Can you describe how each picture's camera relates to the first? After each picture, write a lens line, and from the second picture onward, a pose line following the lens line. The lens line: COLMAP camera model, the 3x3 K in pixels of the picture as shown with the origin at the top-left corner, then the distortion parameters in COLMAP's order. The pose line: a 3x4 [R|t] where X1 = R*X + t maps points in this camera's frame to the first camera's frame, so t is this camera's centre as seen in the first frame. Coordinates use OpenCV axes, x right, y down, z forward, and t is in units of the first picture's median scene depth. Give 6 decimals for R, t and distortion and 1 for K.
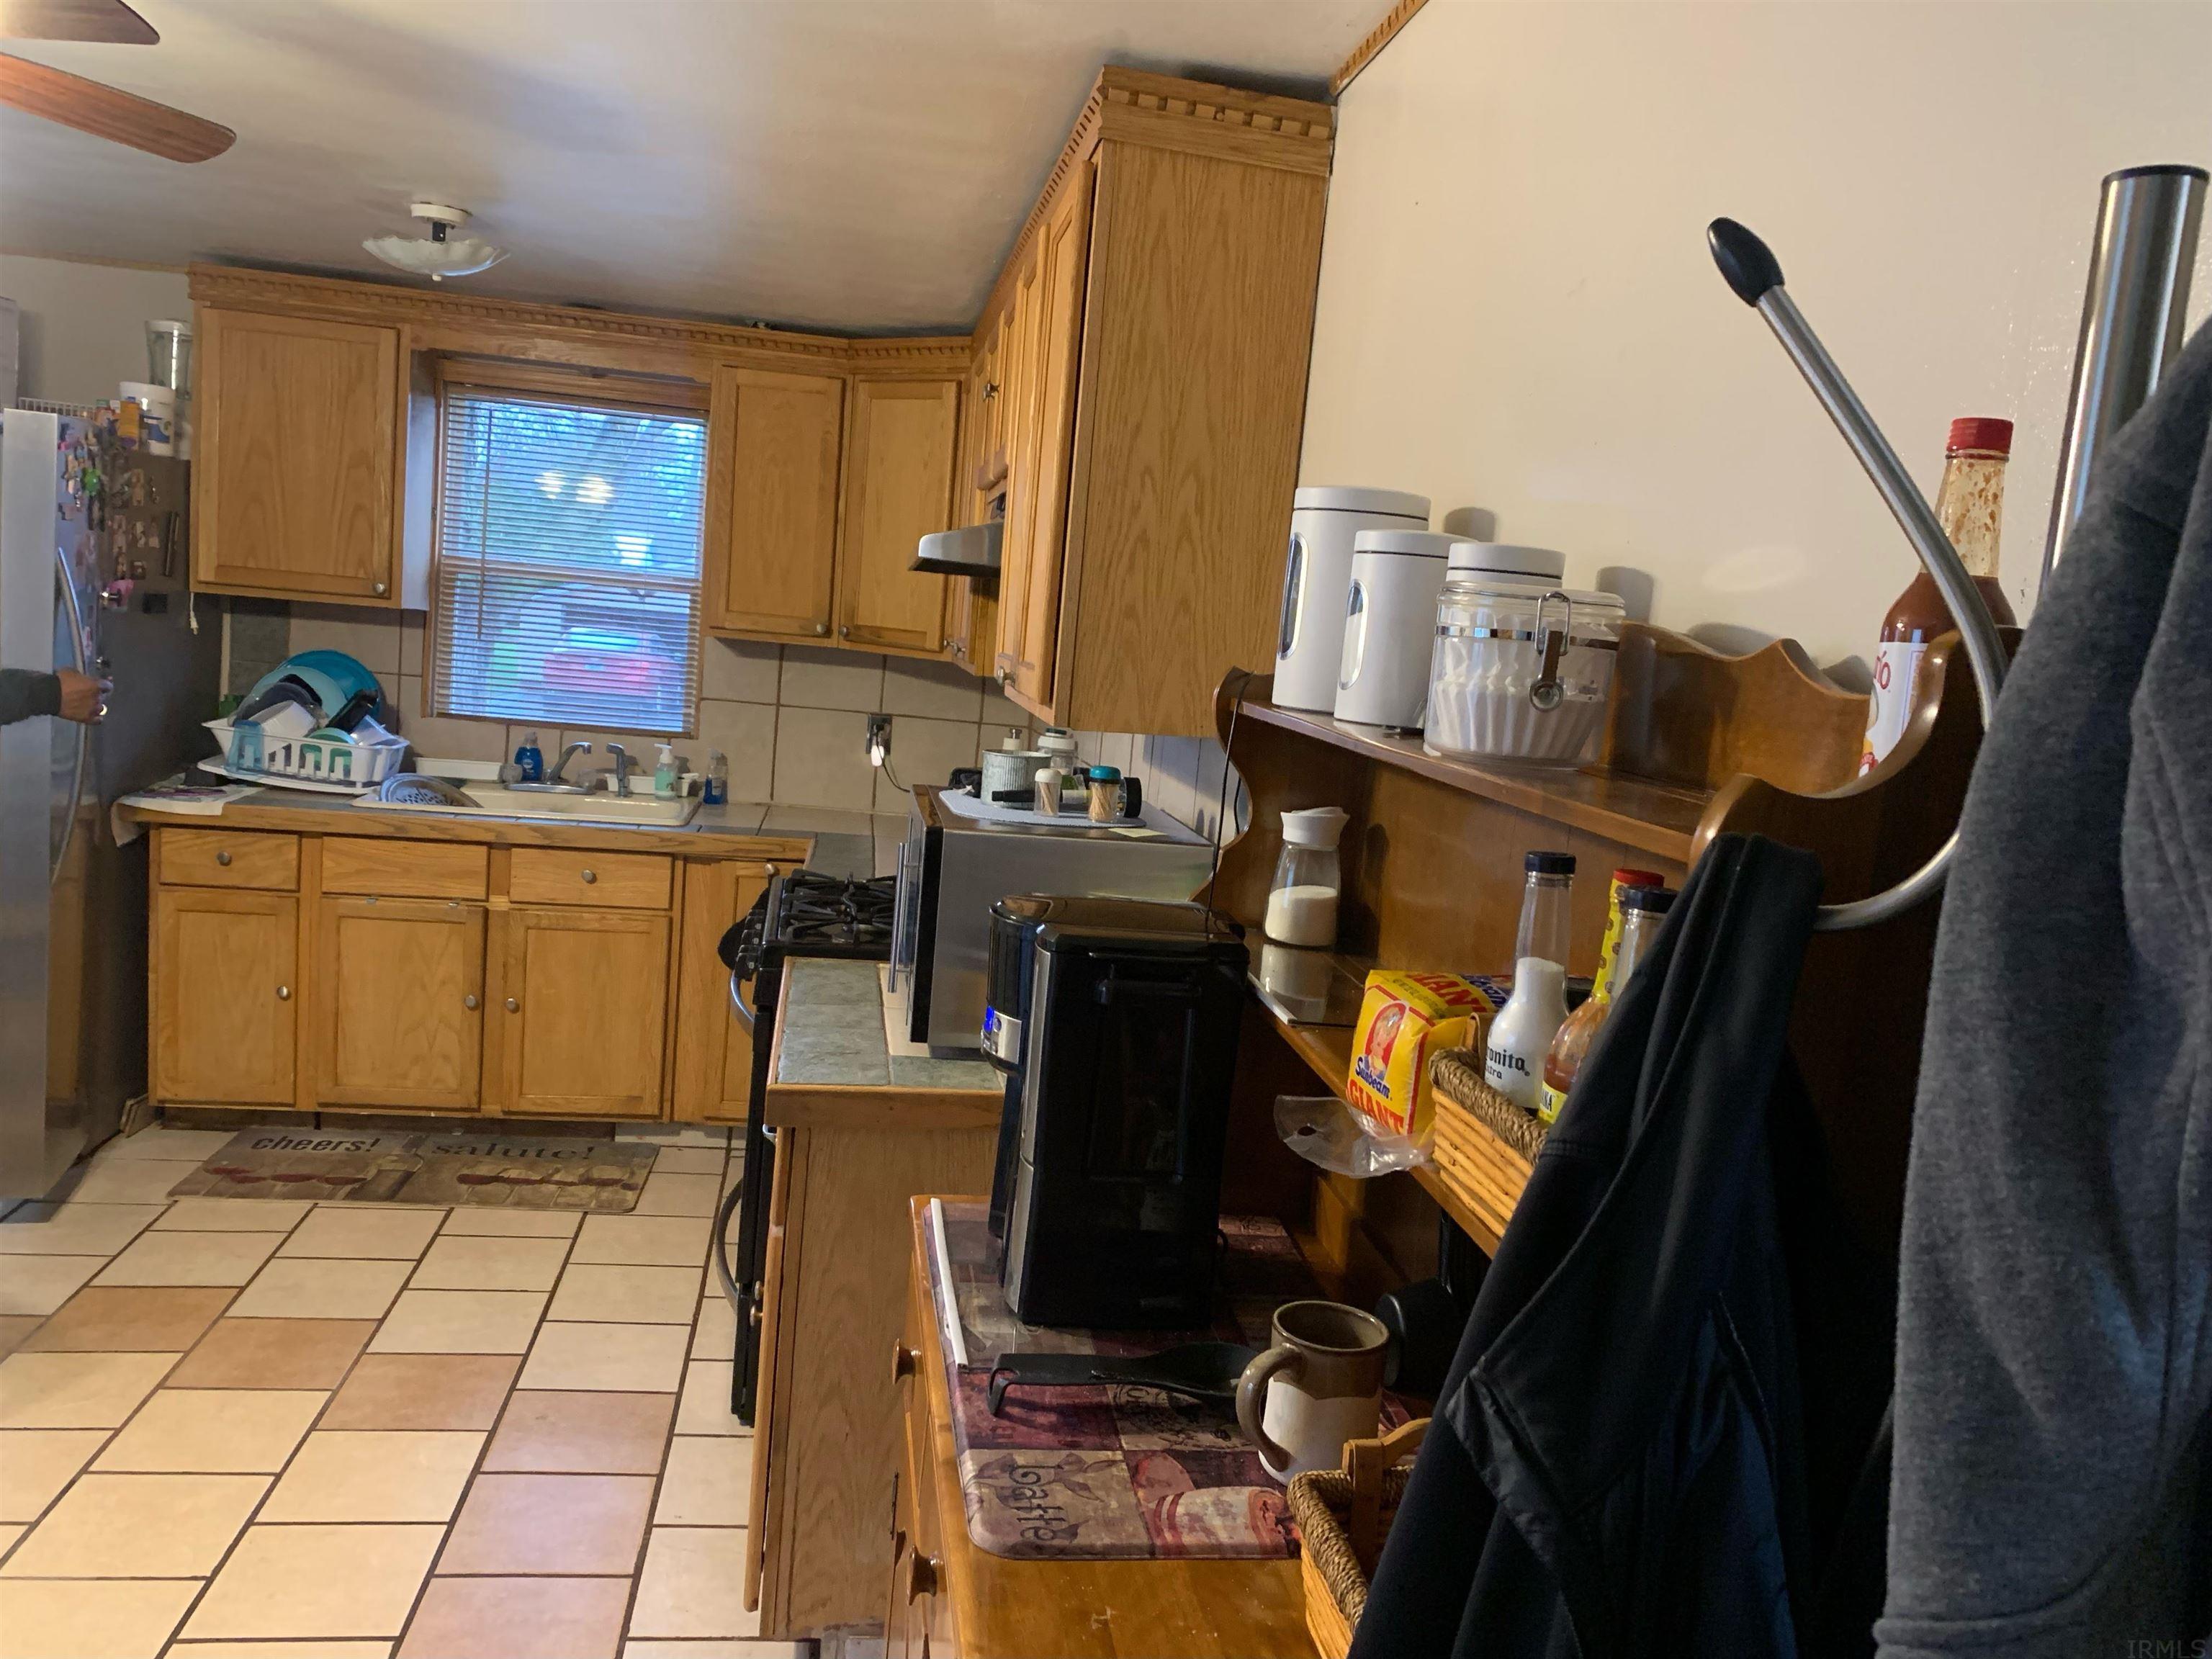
lens RADIAL K [[1603.7, 0, 1109.5], [0, 1603.7, 818.8], [0, 0, 1]] dist [0.003297, 0.000125]
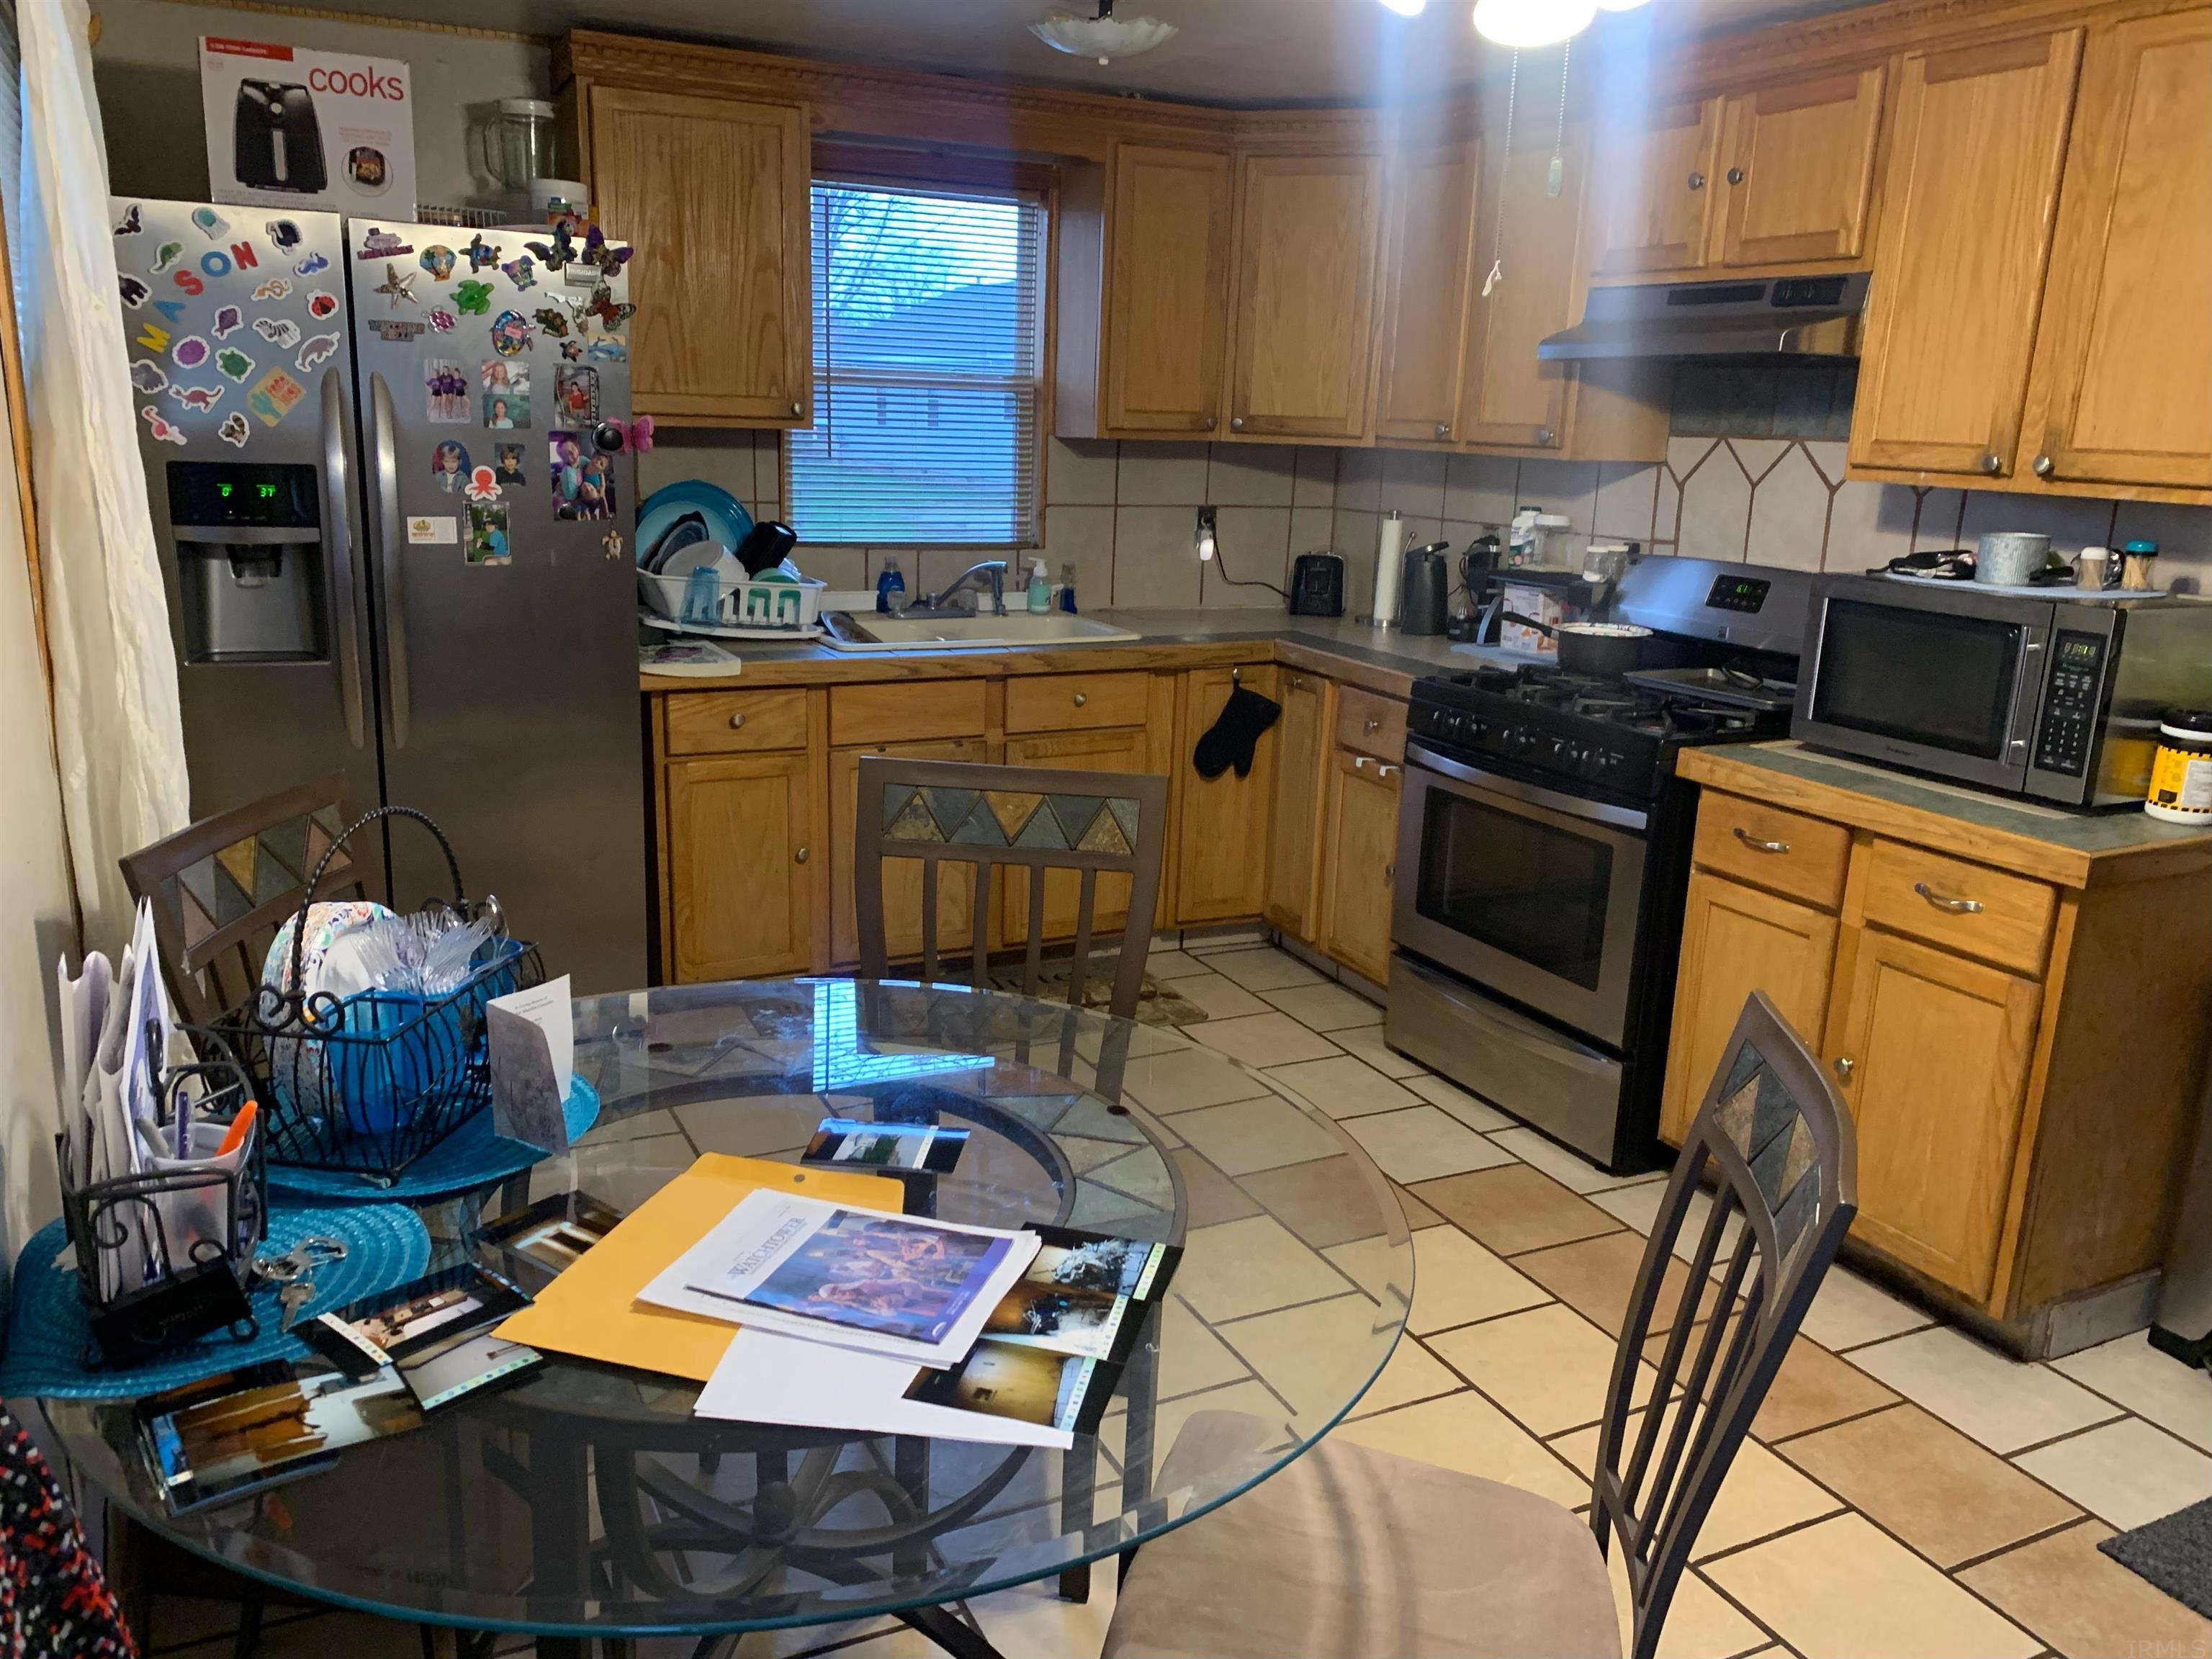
lens RADIAL K [[1630.6, 0, 1111.4], [0, 1630.6, 795.0], [0, 0, 1]] dist [0.098049, -0.265332]
pose [[0.956895, -0.122341, 0.263408, -0.552298], [0.086686, 0.985918, 0.143005, -0.045216], [-0.277194, -0.114007, 0.954026, 0.043269]]
